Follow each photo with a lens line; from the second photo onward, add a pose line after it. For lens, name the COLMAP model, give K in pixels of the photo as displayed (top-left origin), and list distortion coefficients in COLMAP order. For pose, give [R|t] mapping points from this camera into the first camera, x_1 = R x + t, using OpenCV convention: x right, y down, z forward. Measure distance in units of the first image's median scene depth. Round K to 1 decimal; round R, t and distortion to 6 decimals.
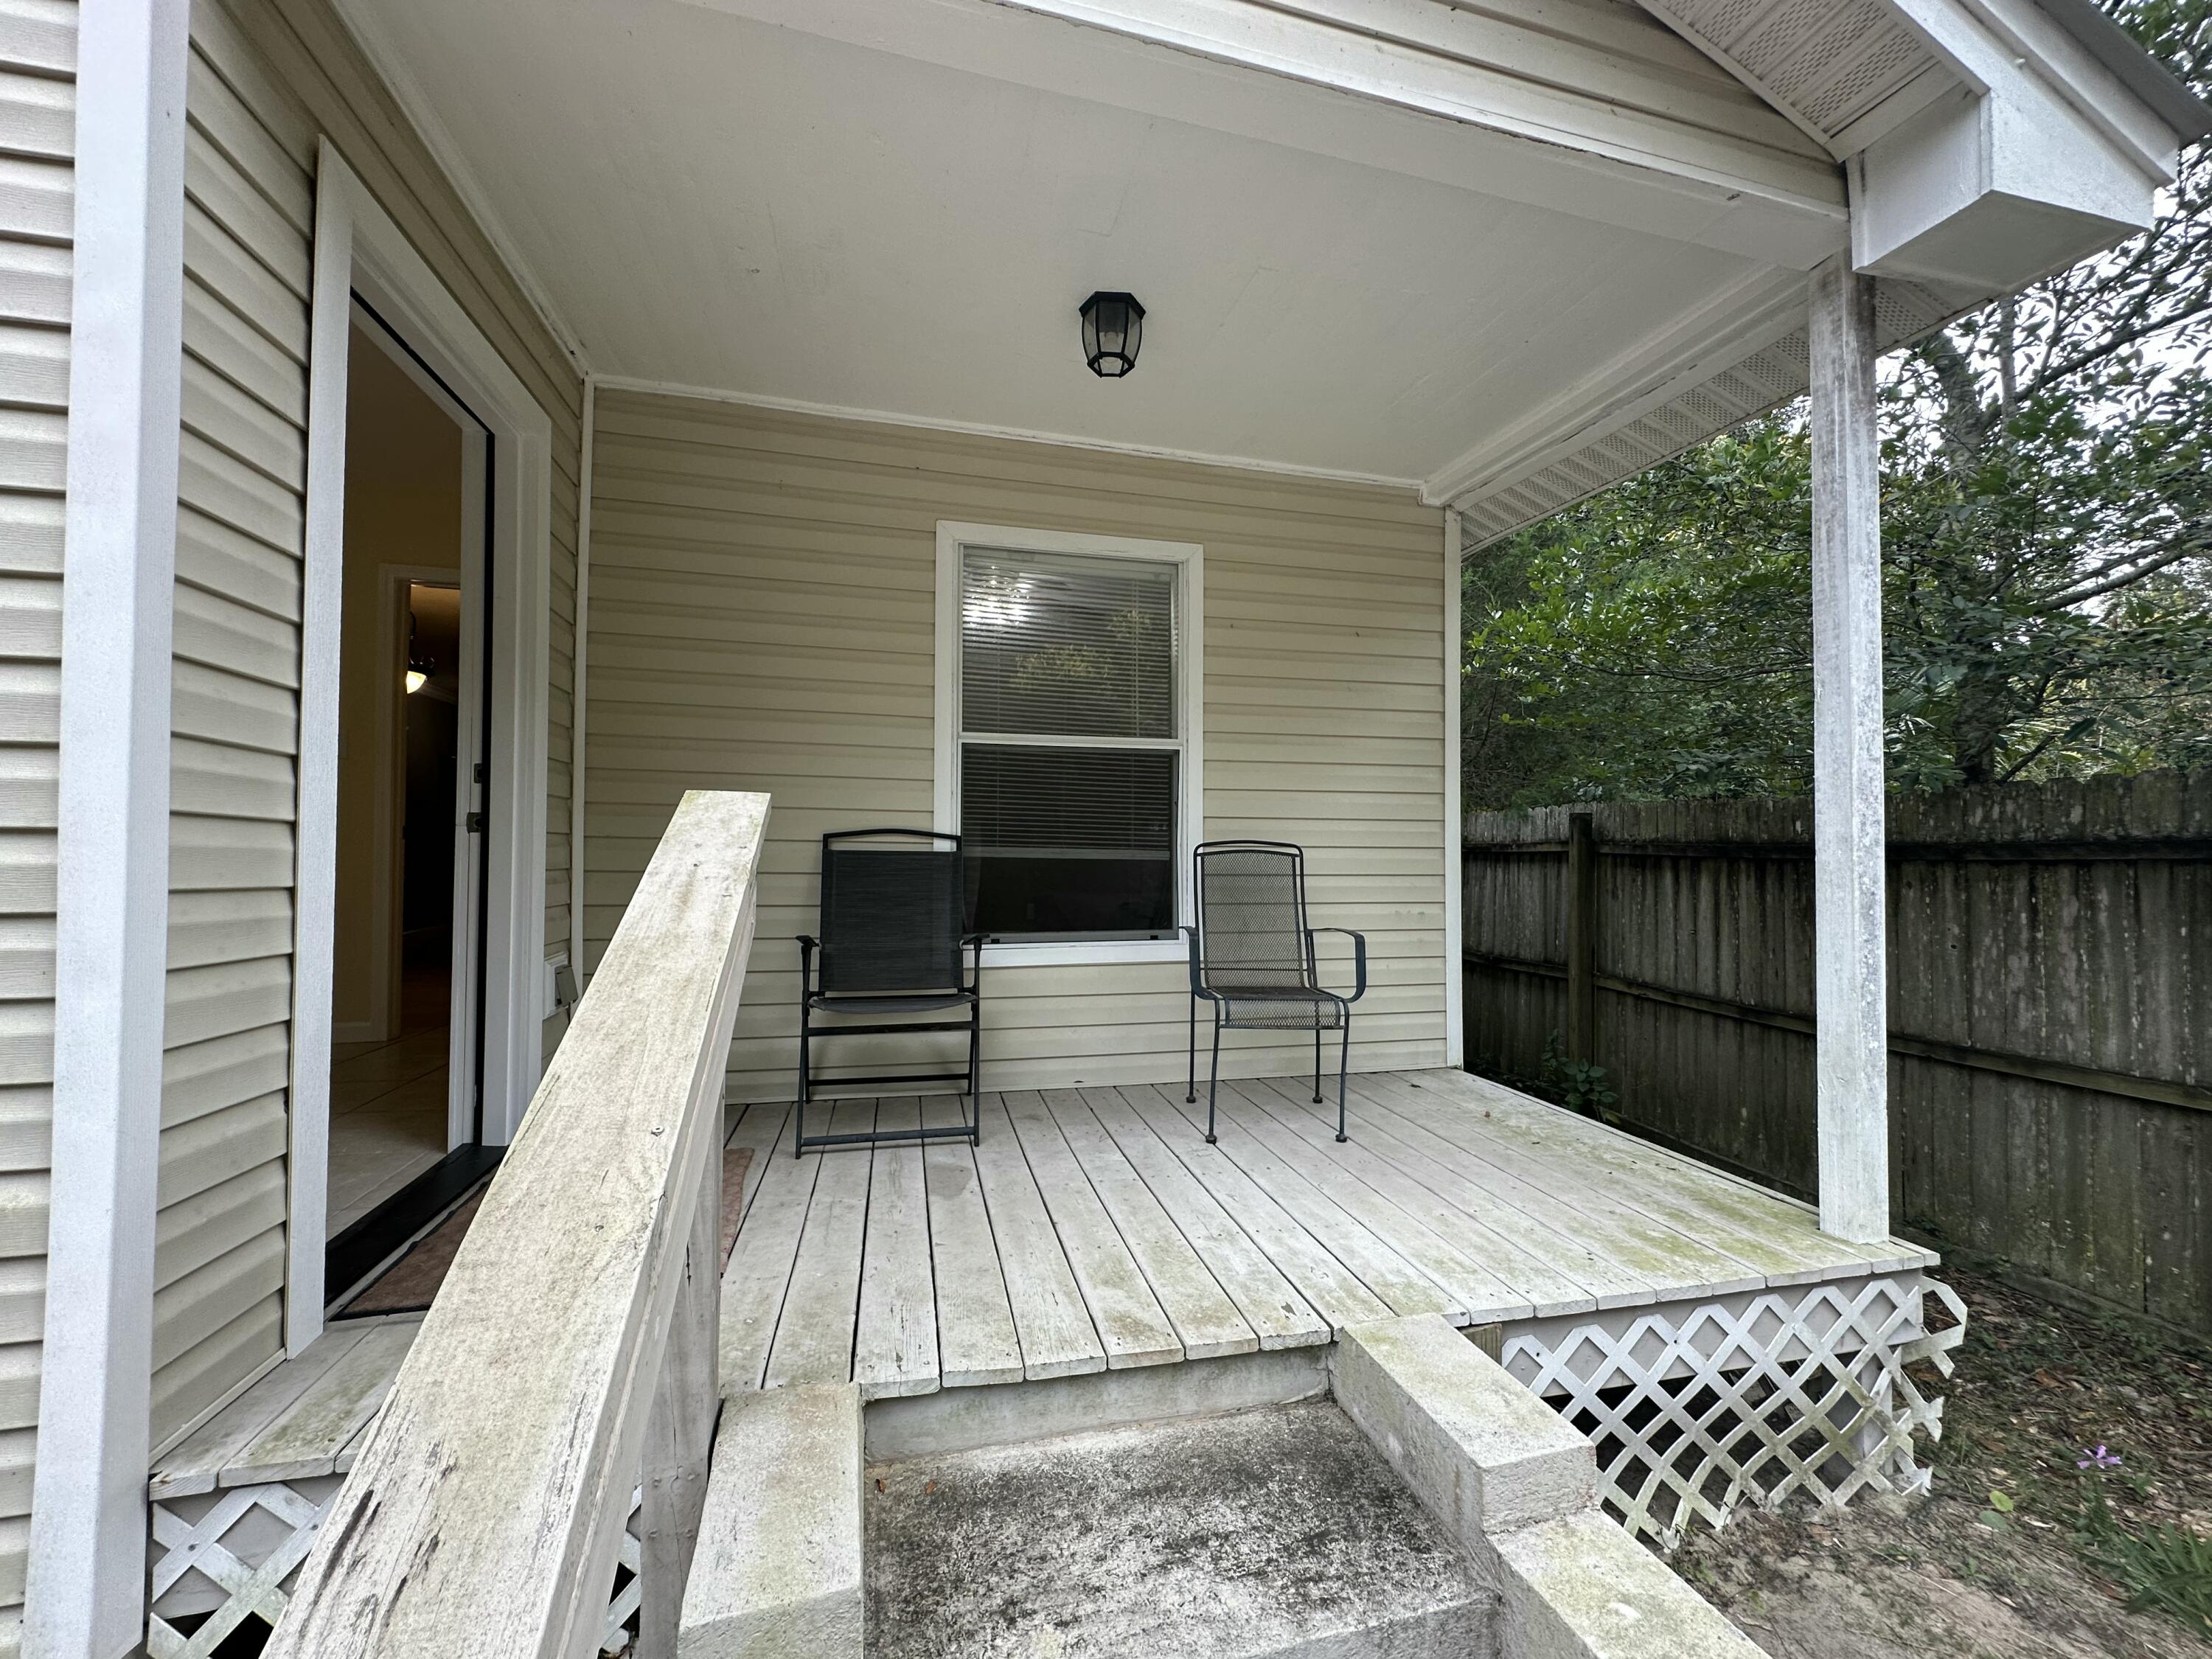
lens RADIAL K [[874.4, 0, 1103.3], [0, 874.4, 829.7], [0, 0, 1]] dist [0.001835, -0.000373]
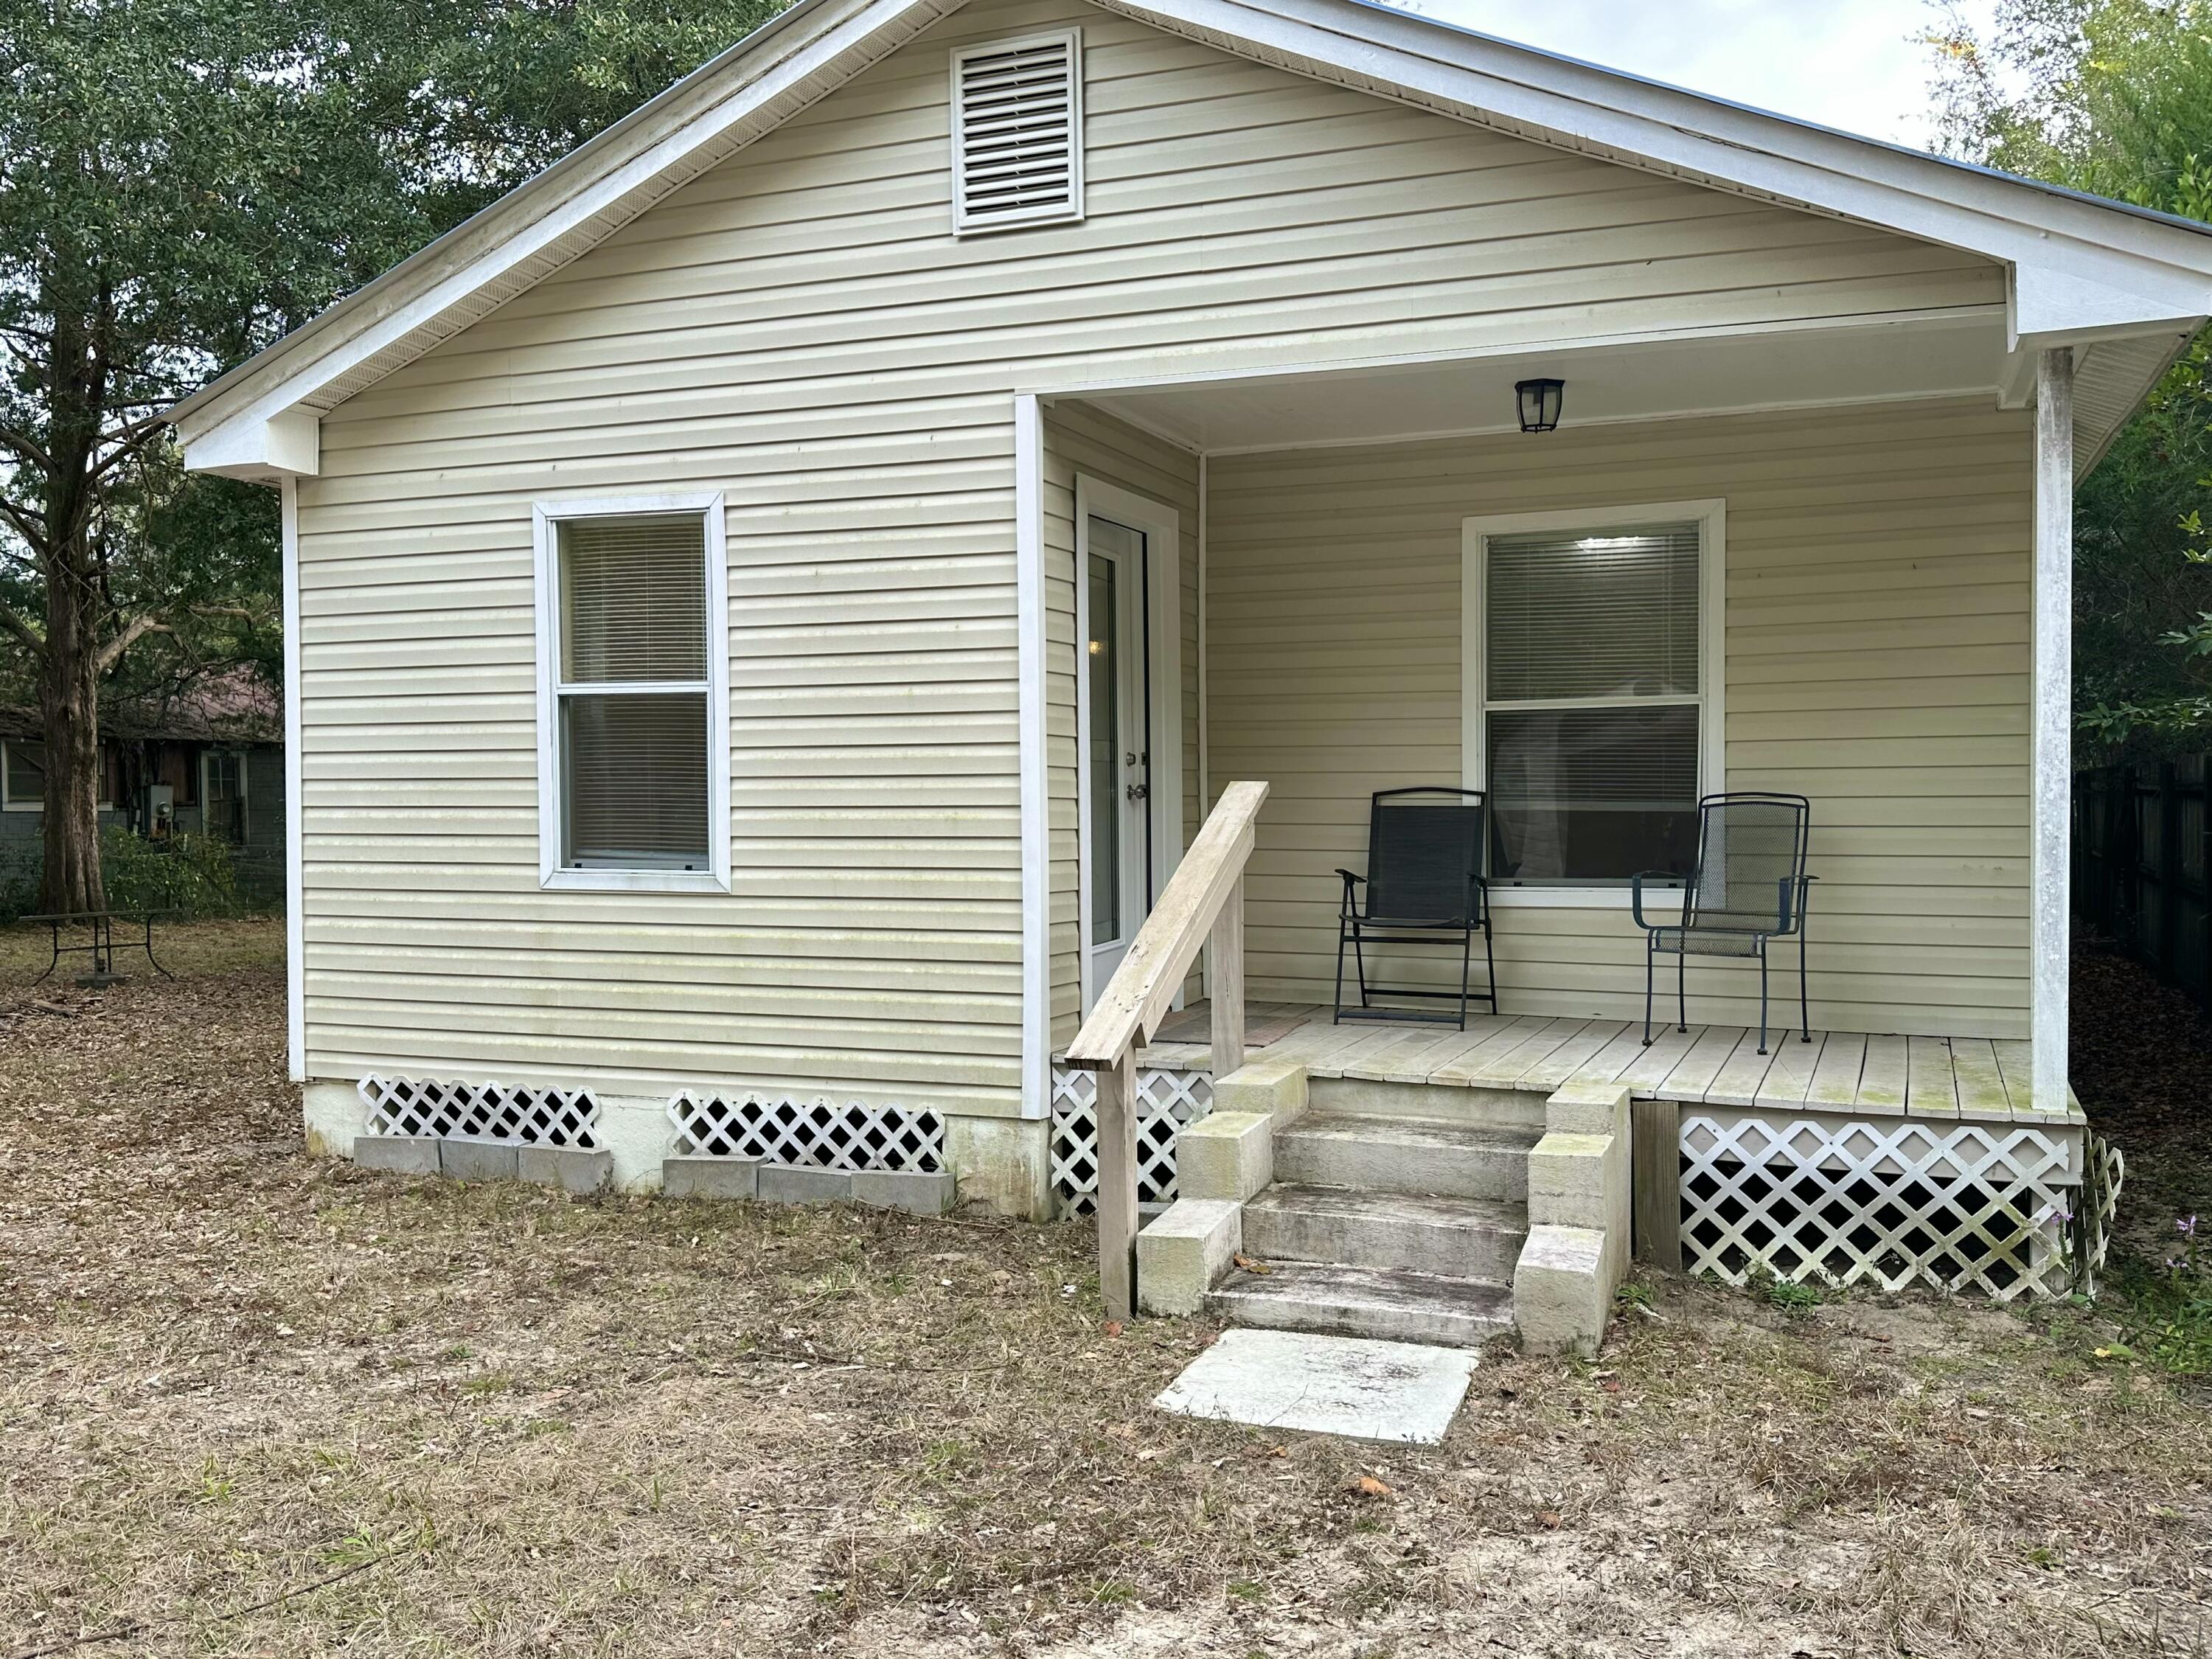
lens RADIAL K [[1870.2, 0, 1108.3], [0, 1870.2, 827.8], [0, 0, 1]] dist [-0.002777, -0.000819]
pose [[0.806951, -0.000516, -0.590619, 0.994963], [0.027395, 0.998956, 0.036557, -0.055364], [0.589983, -0.045680, 0.806122, -1.430788]]
